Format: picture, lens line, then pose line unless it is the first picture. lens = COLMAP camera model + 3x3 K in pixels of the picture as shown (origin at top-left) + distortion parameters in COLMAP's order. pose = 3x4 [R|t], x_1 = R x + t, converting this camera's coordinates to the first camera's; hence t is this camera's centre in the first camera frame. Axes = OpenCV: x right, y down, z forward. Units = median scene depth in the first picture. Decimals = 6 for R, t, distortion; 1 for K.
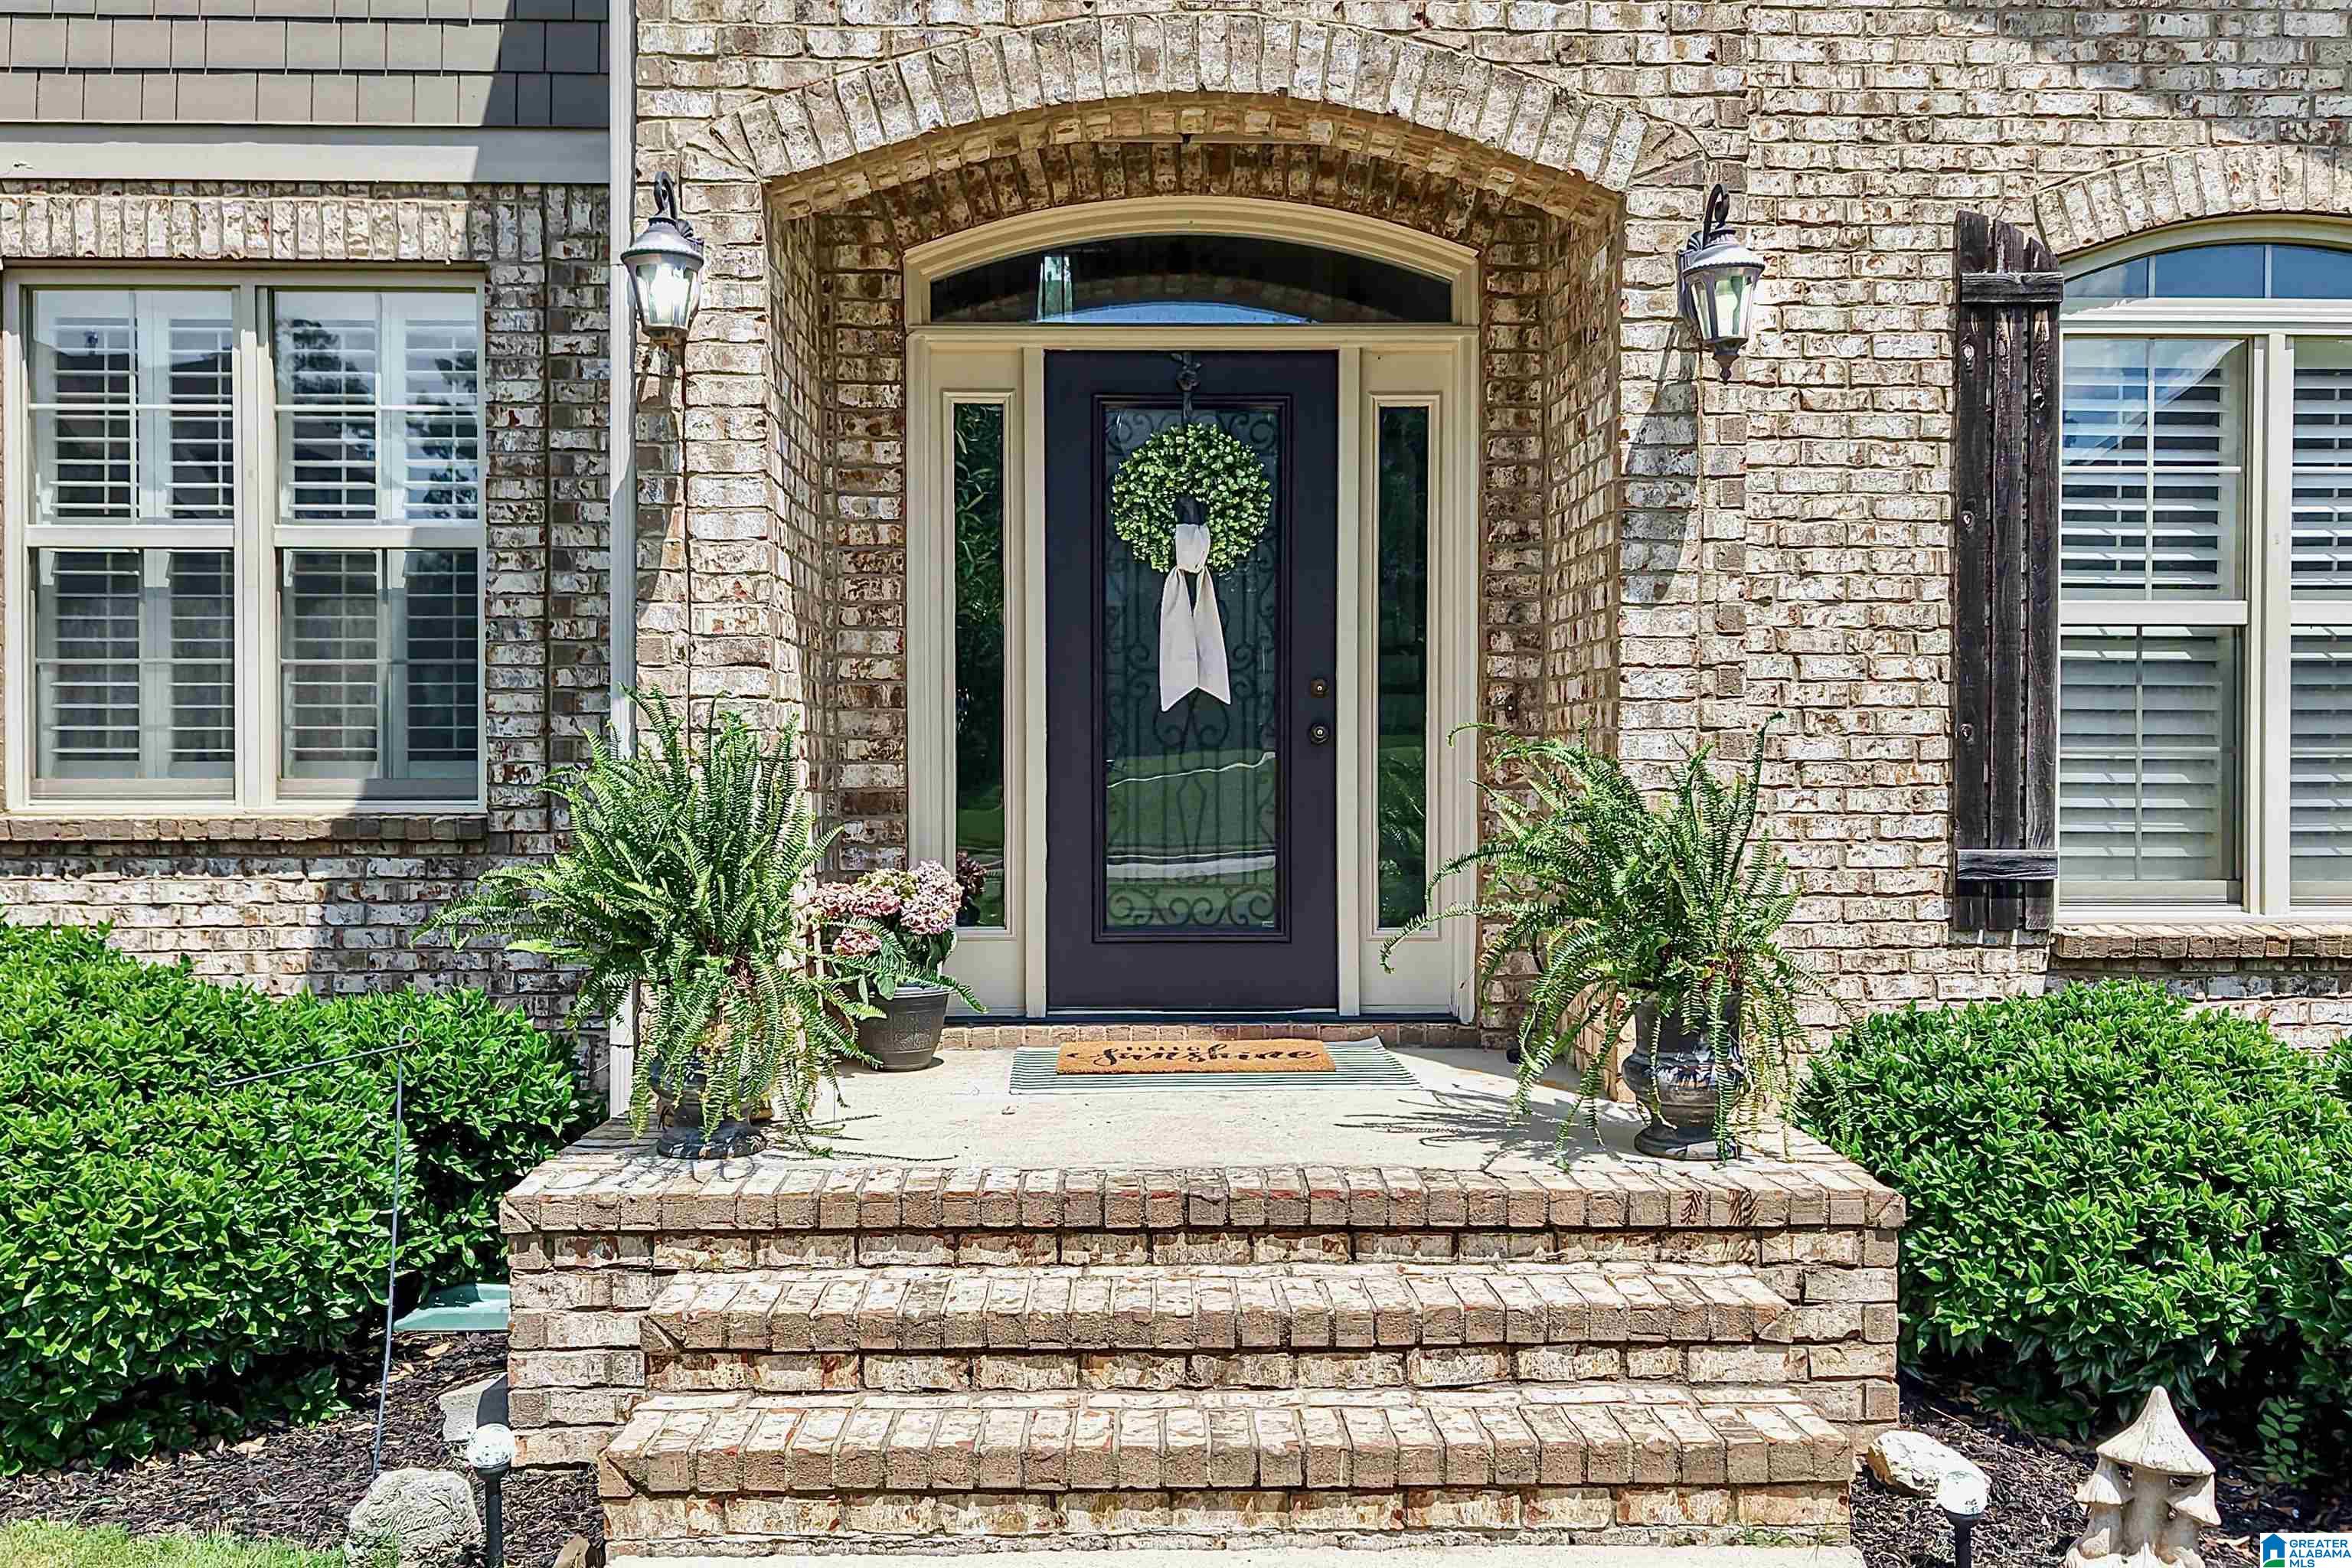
lens RADIAL K [[1886.9, 0, 1176.0], [0, 1886.9, 784.0], [0, 0, 1]] dist [0.009043, 0.001449]
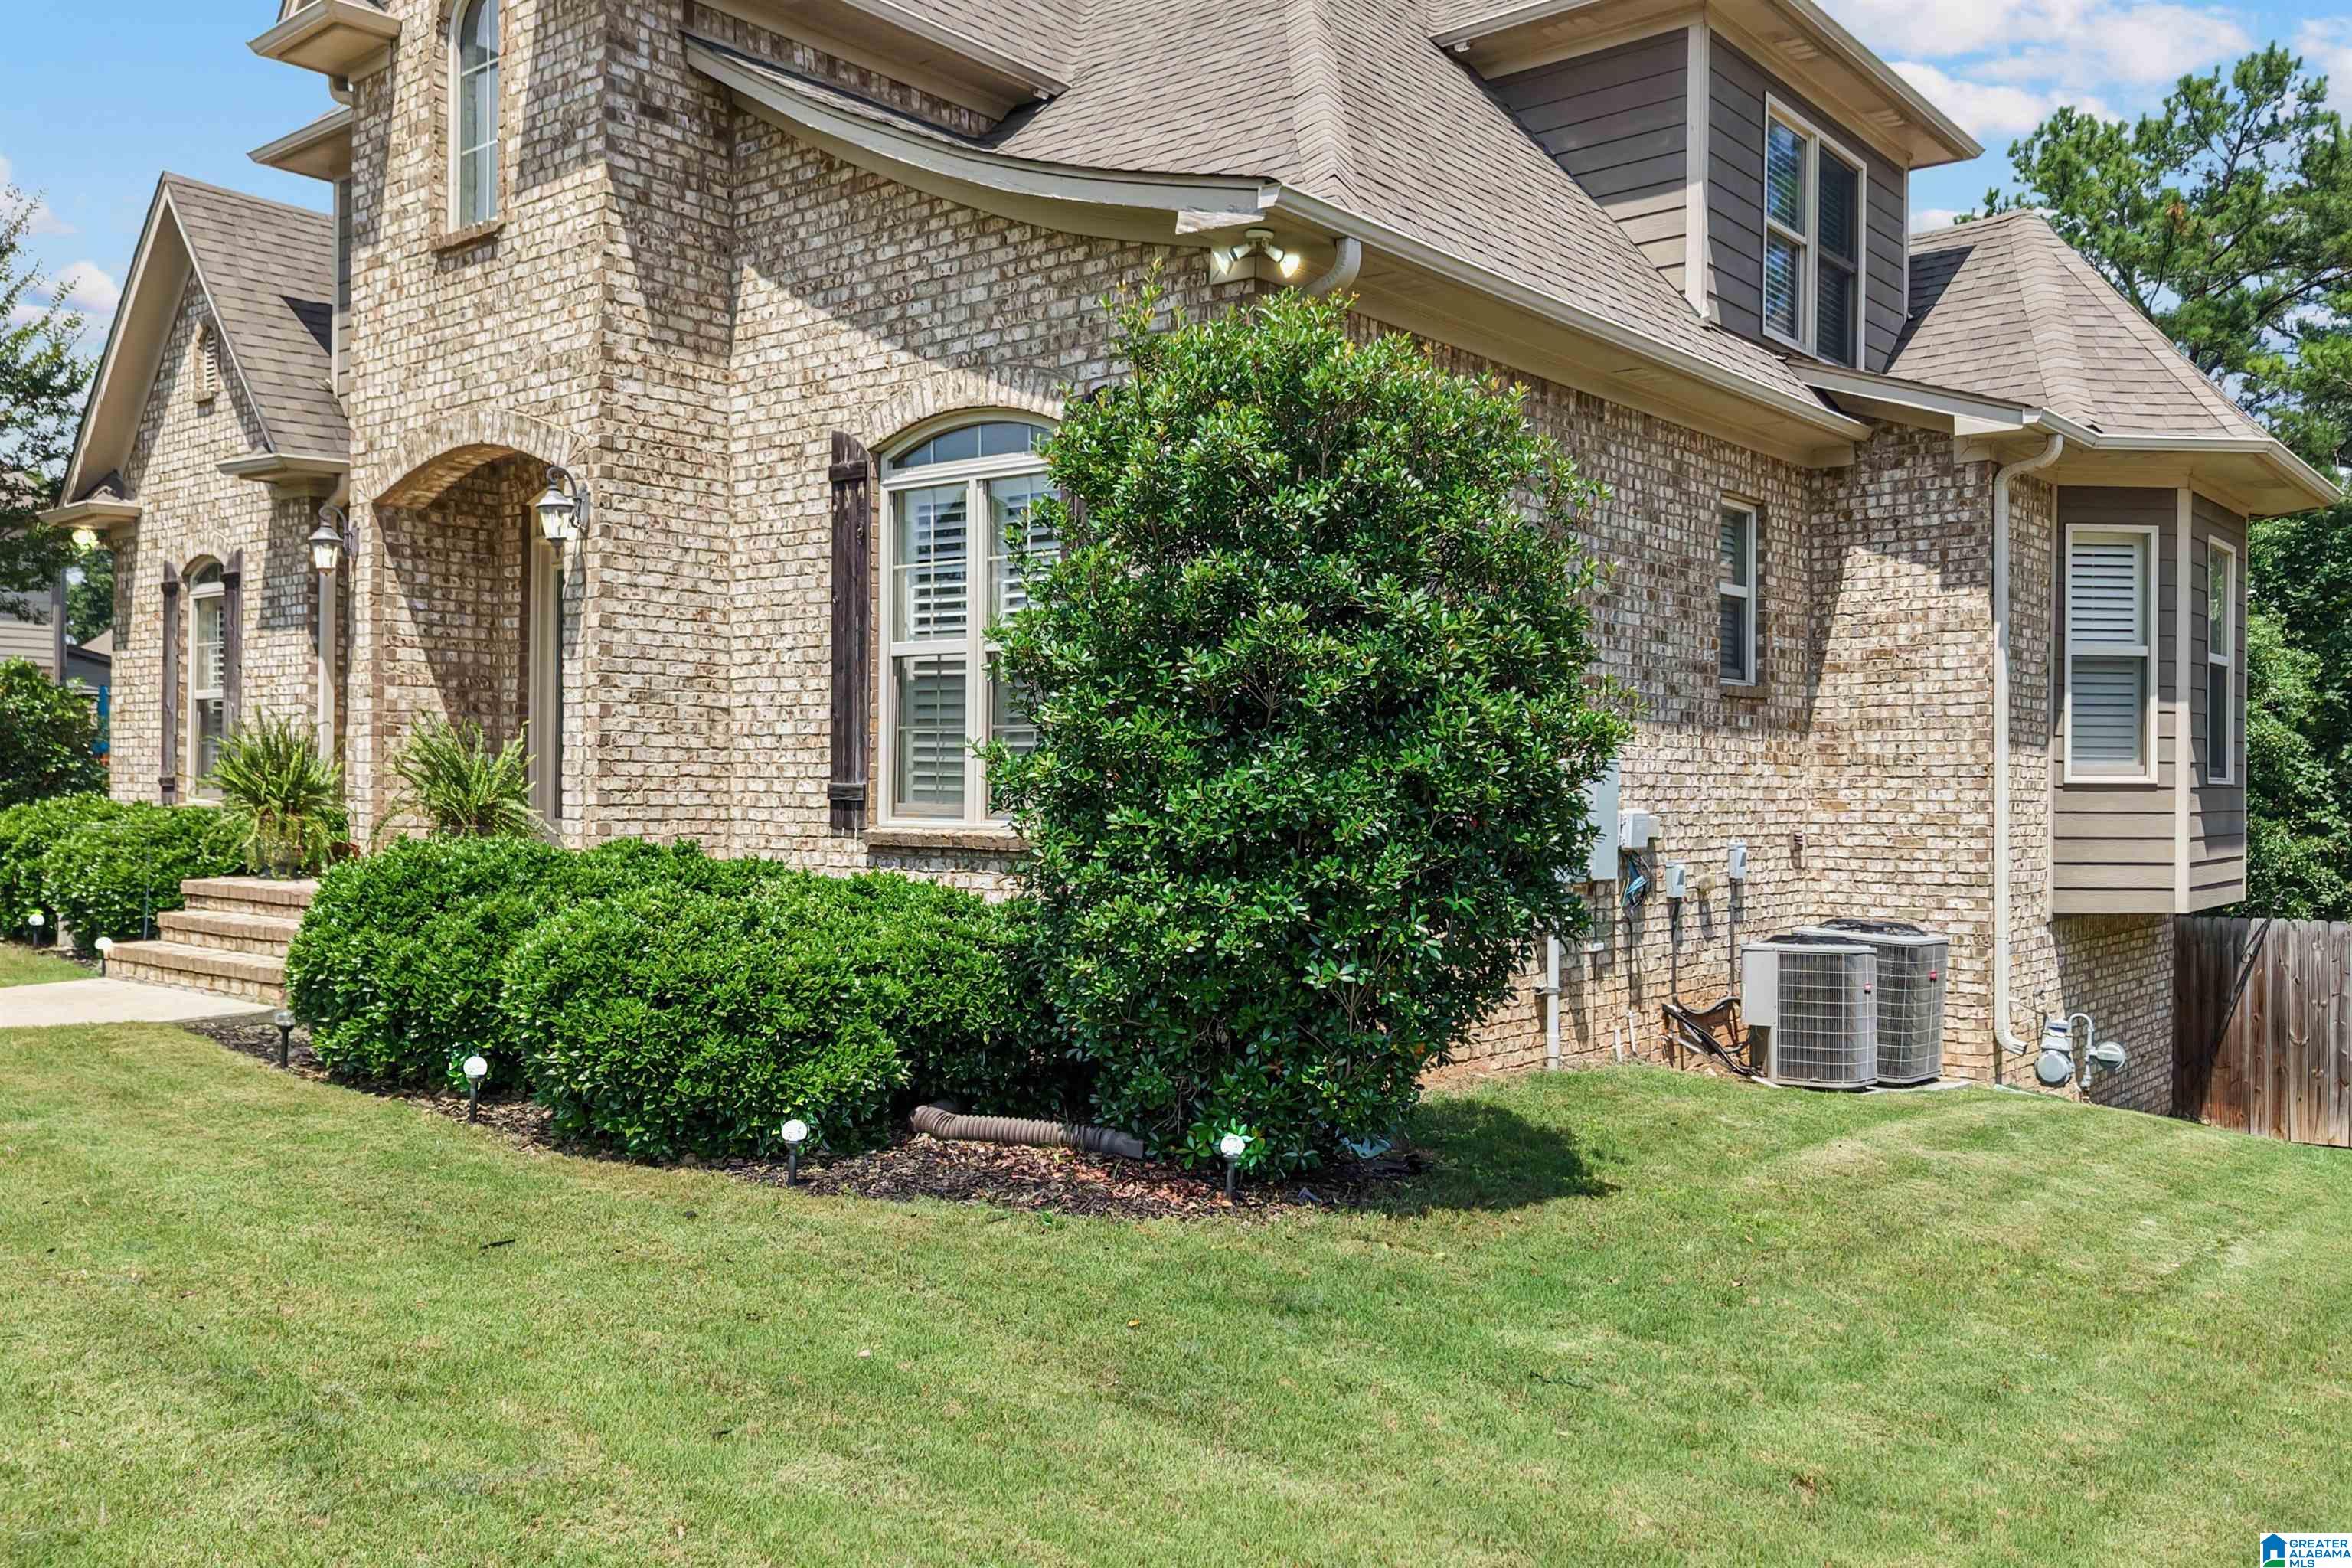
lens RADIAL K [[1899.5, 0, 1263.2], [0, 1899.5, 798.2], [0, 0, 1]] dist [0.052469, -0.106497]
pose [[0.760130, 0.011478, -0.649670, 1.912531], [-0.015364, 0.999882, -0.000310, 0.043155], [0.649589, 0.010218, 0.760217, -0.116632]]
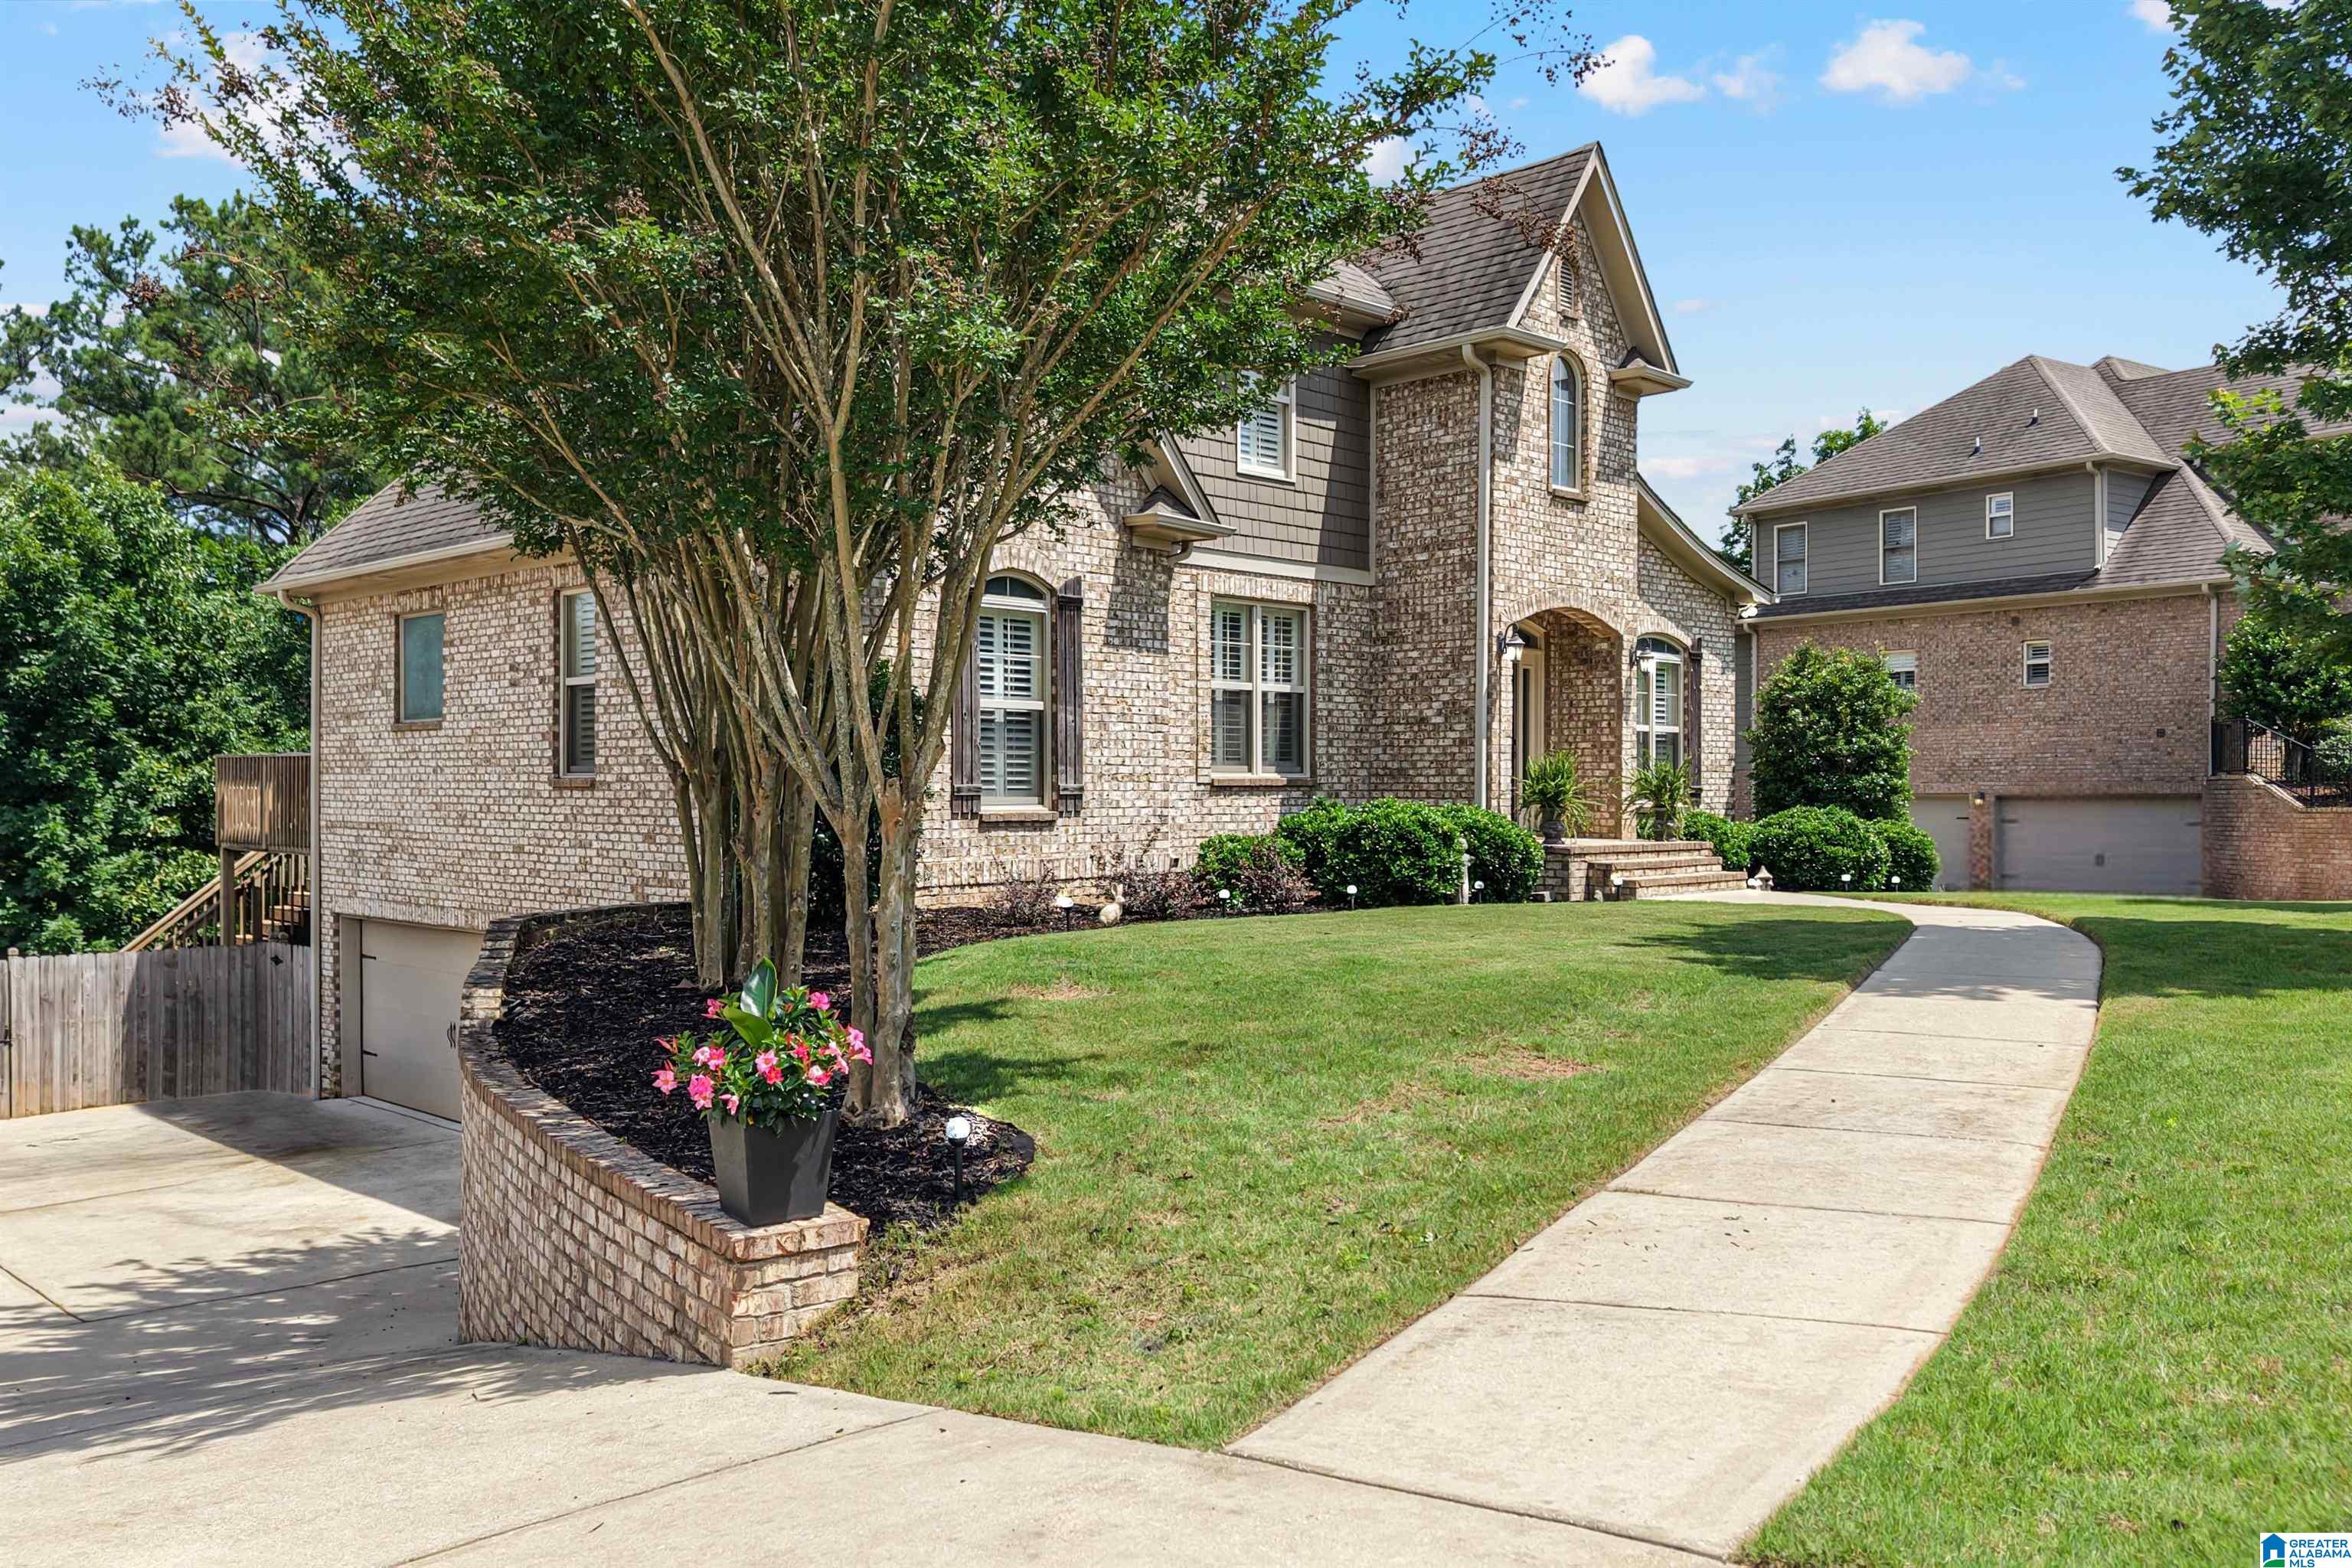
lens RADIAL K [[1864.1, 0, 1173.8], [0, 1864.1, 820.2], [0, 0, 1]] dist [0.080714, -0.108171]
pose [[0.723842, -0.010456, 0.689887, -3.026093], [0.007631, 0.999945, 0.007148, 0.070560], [-0.689924, 0.000090, 0.723882, -1.240555]]
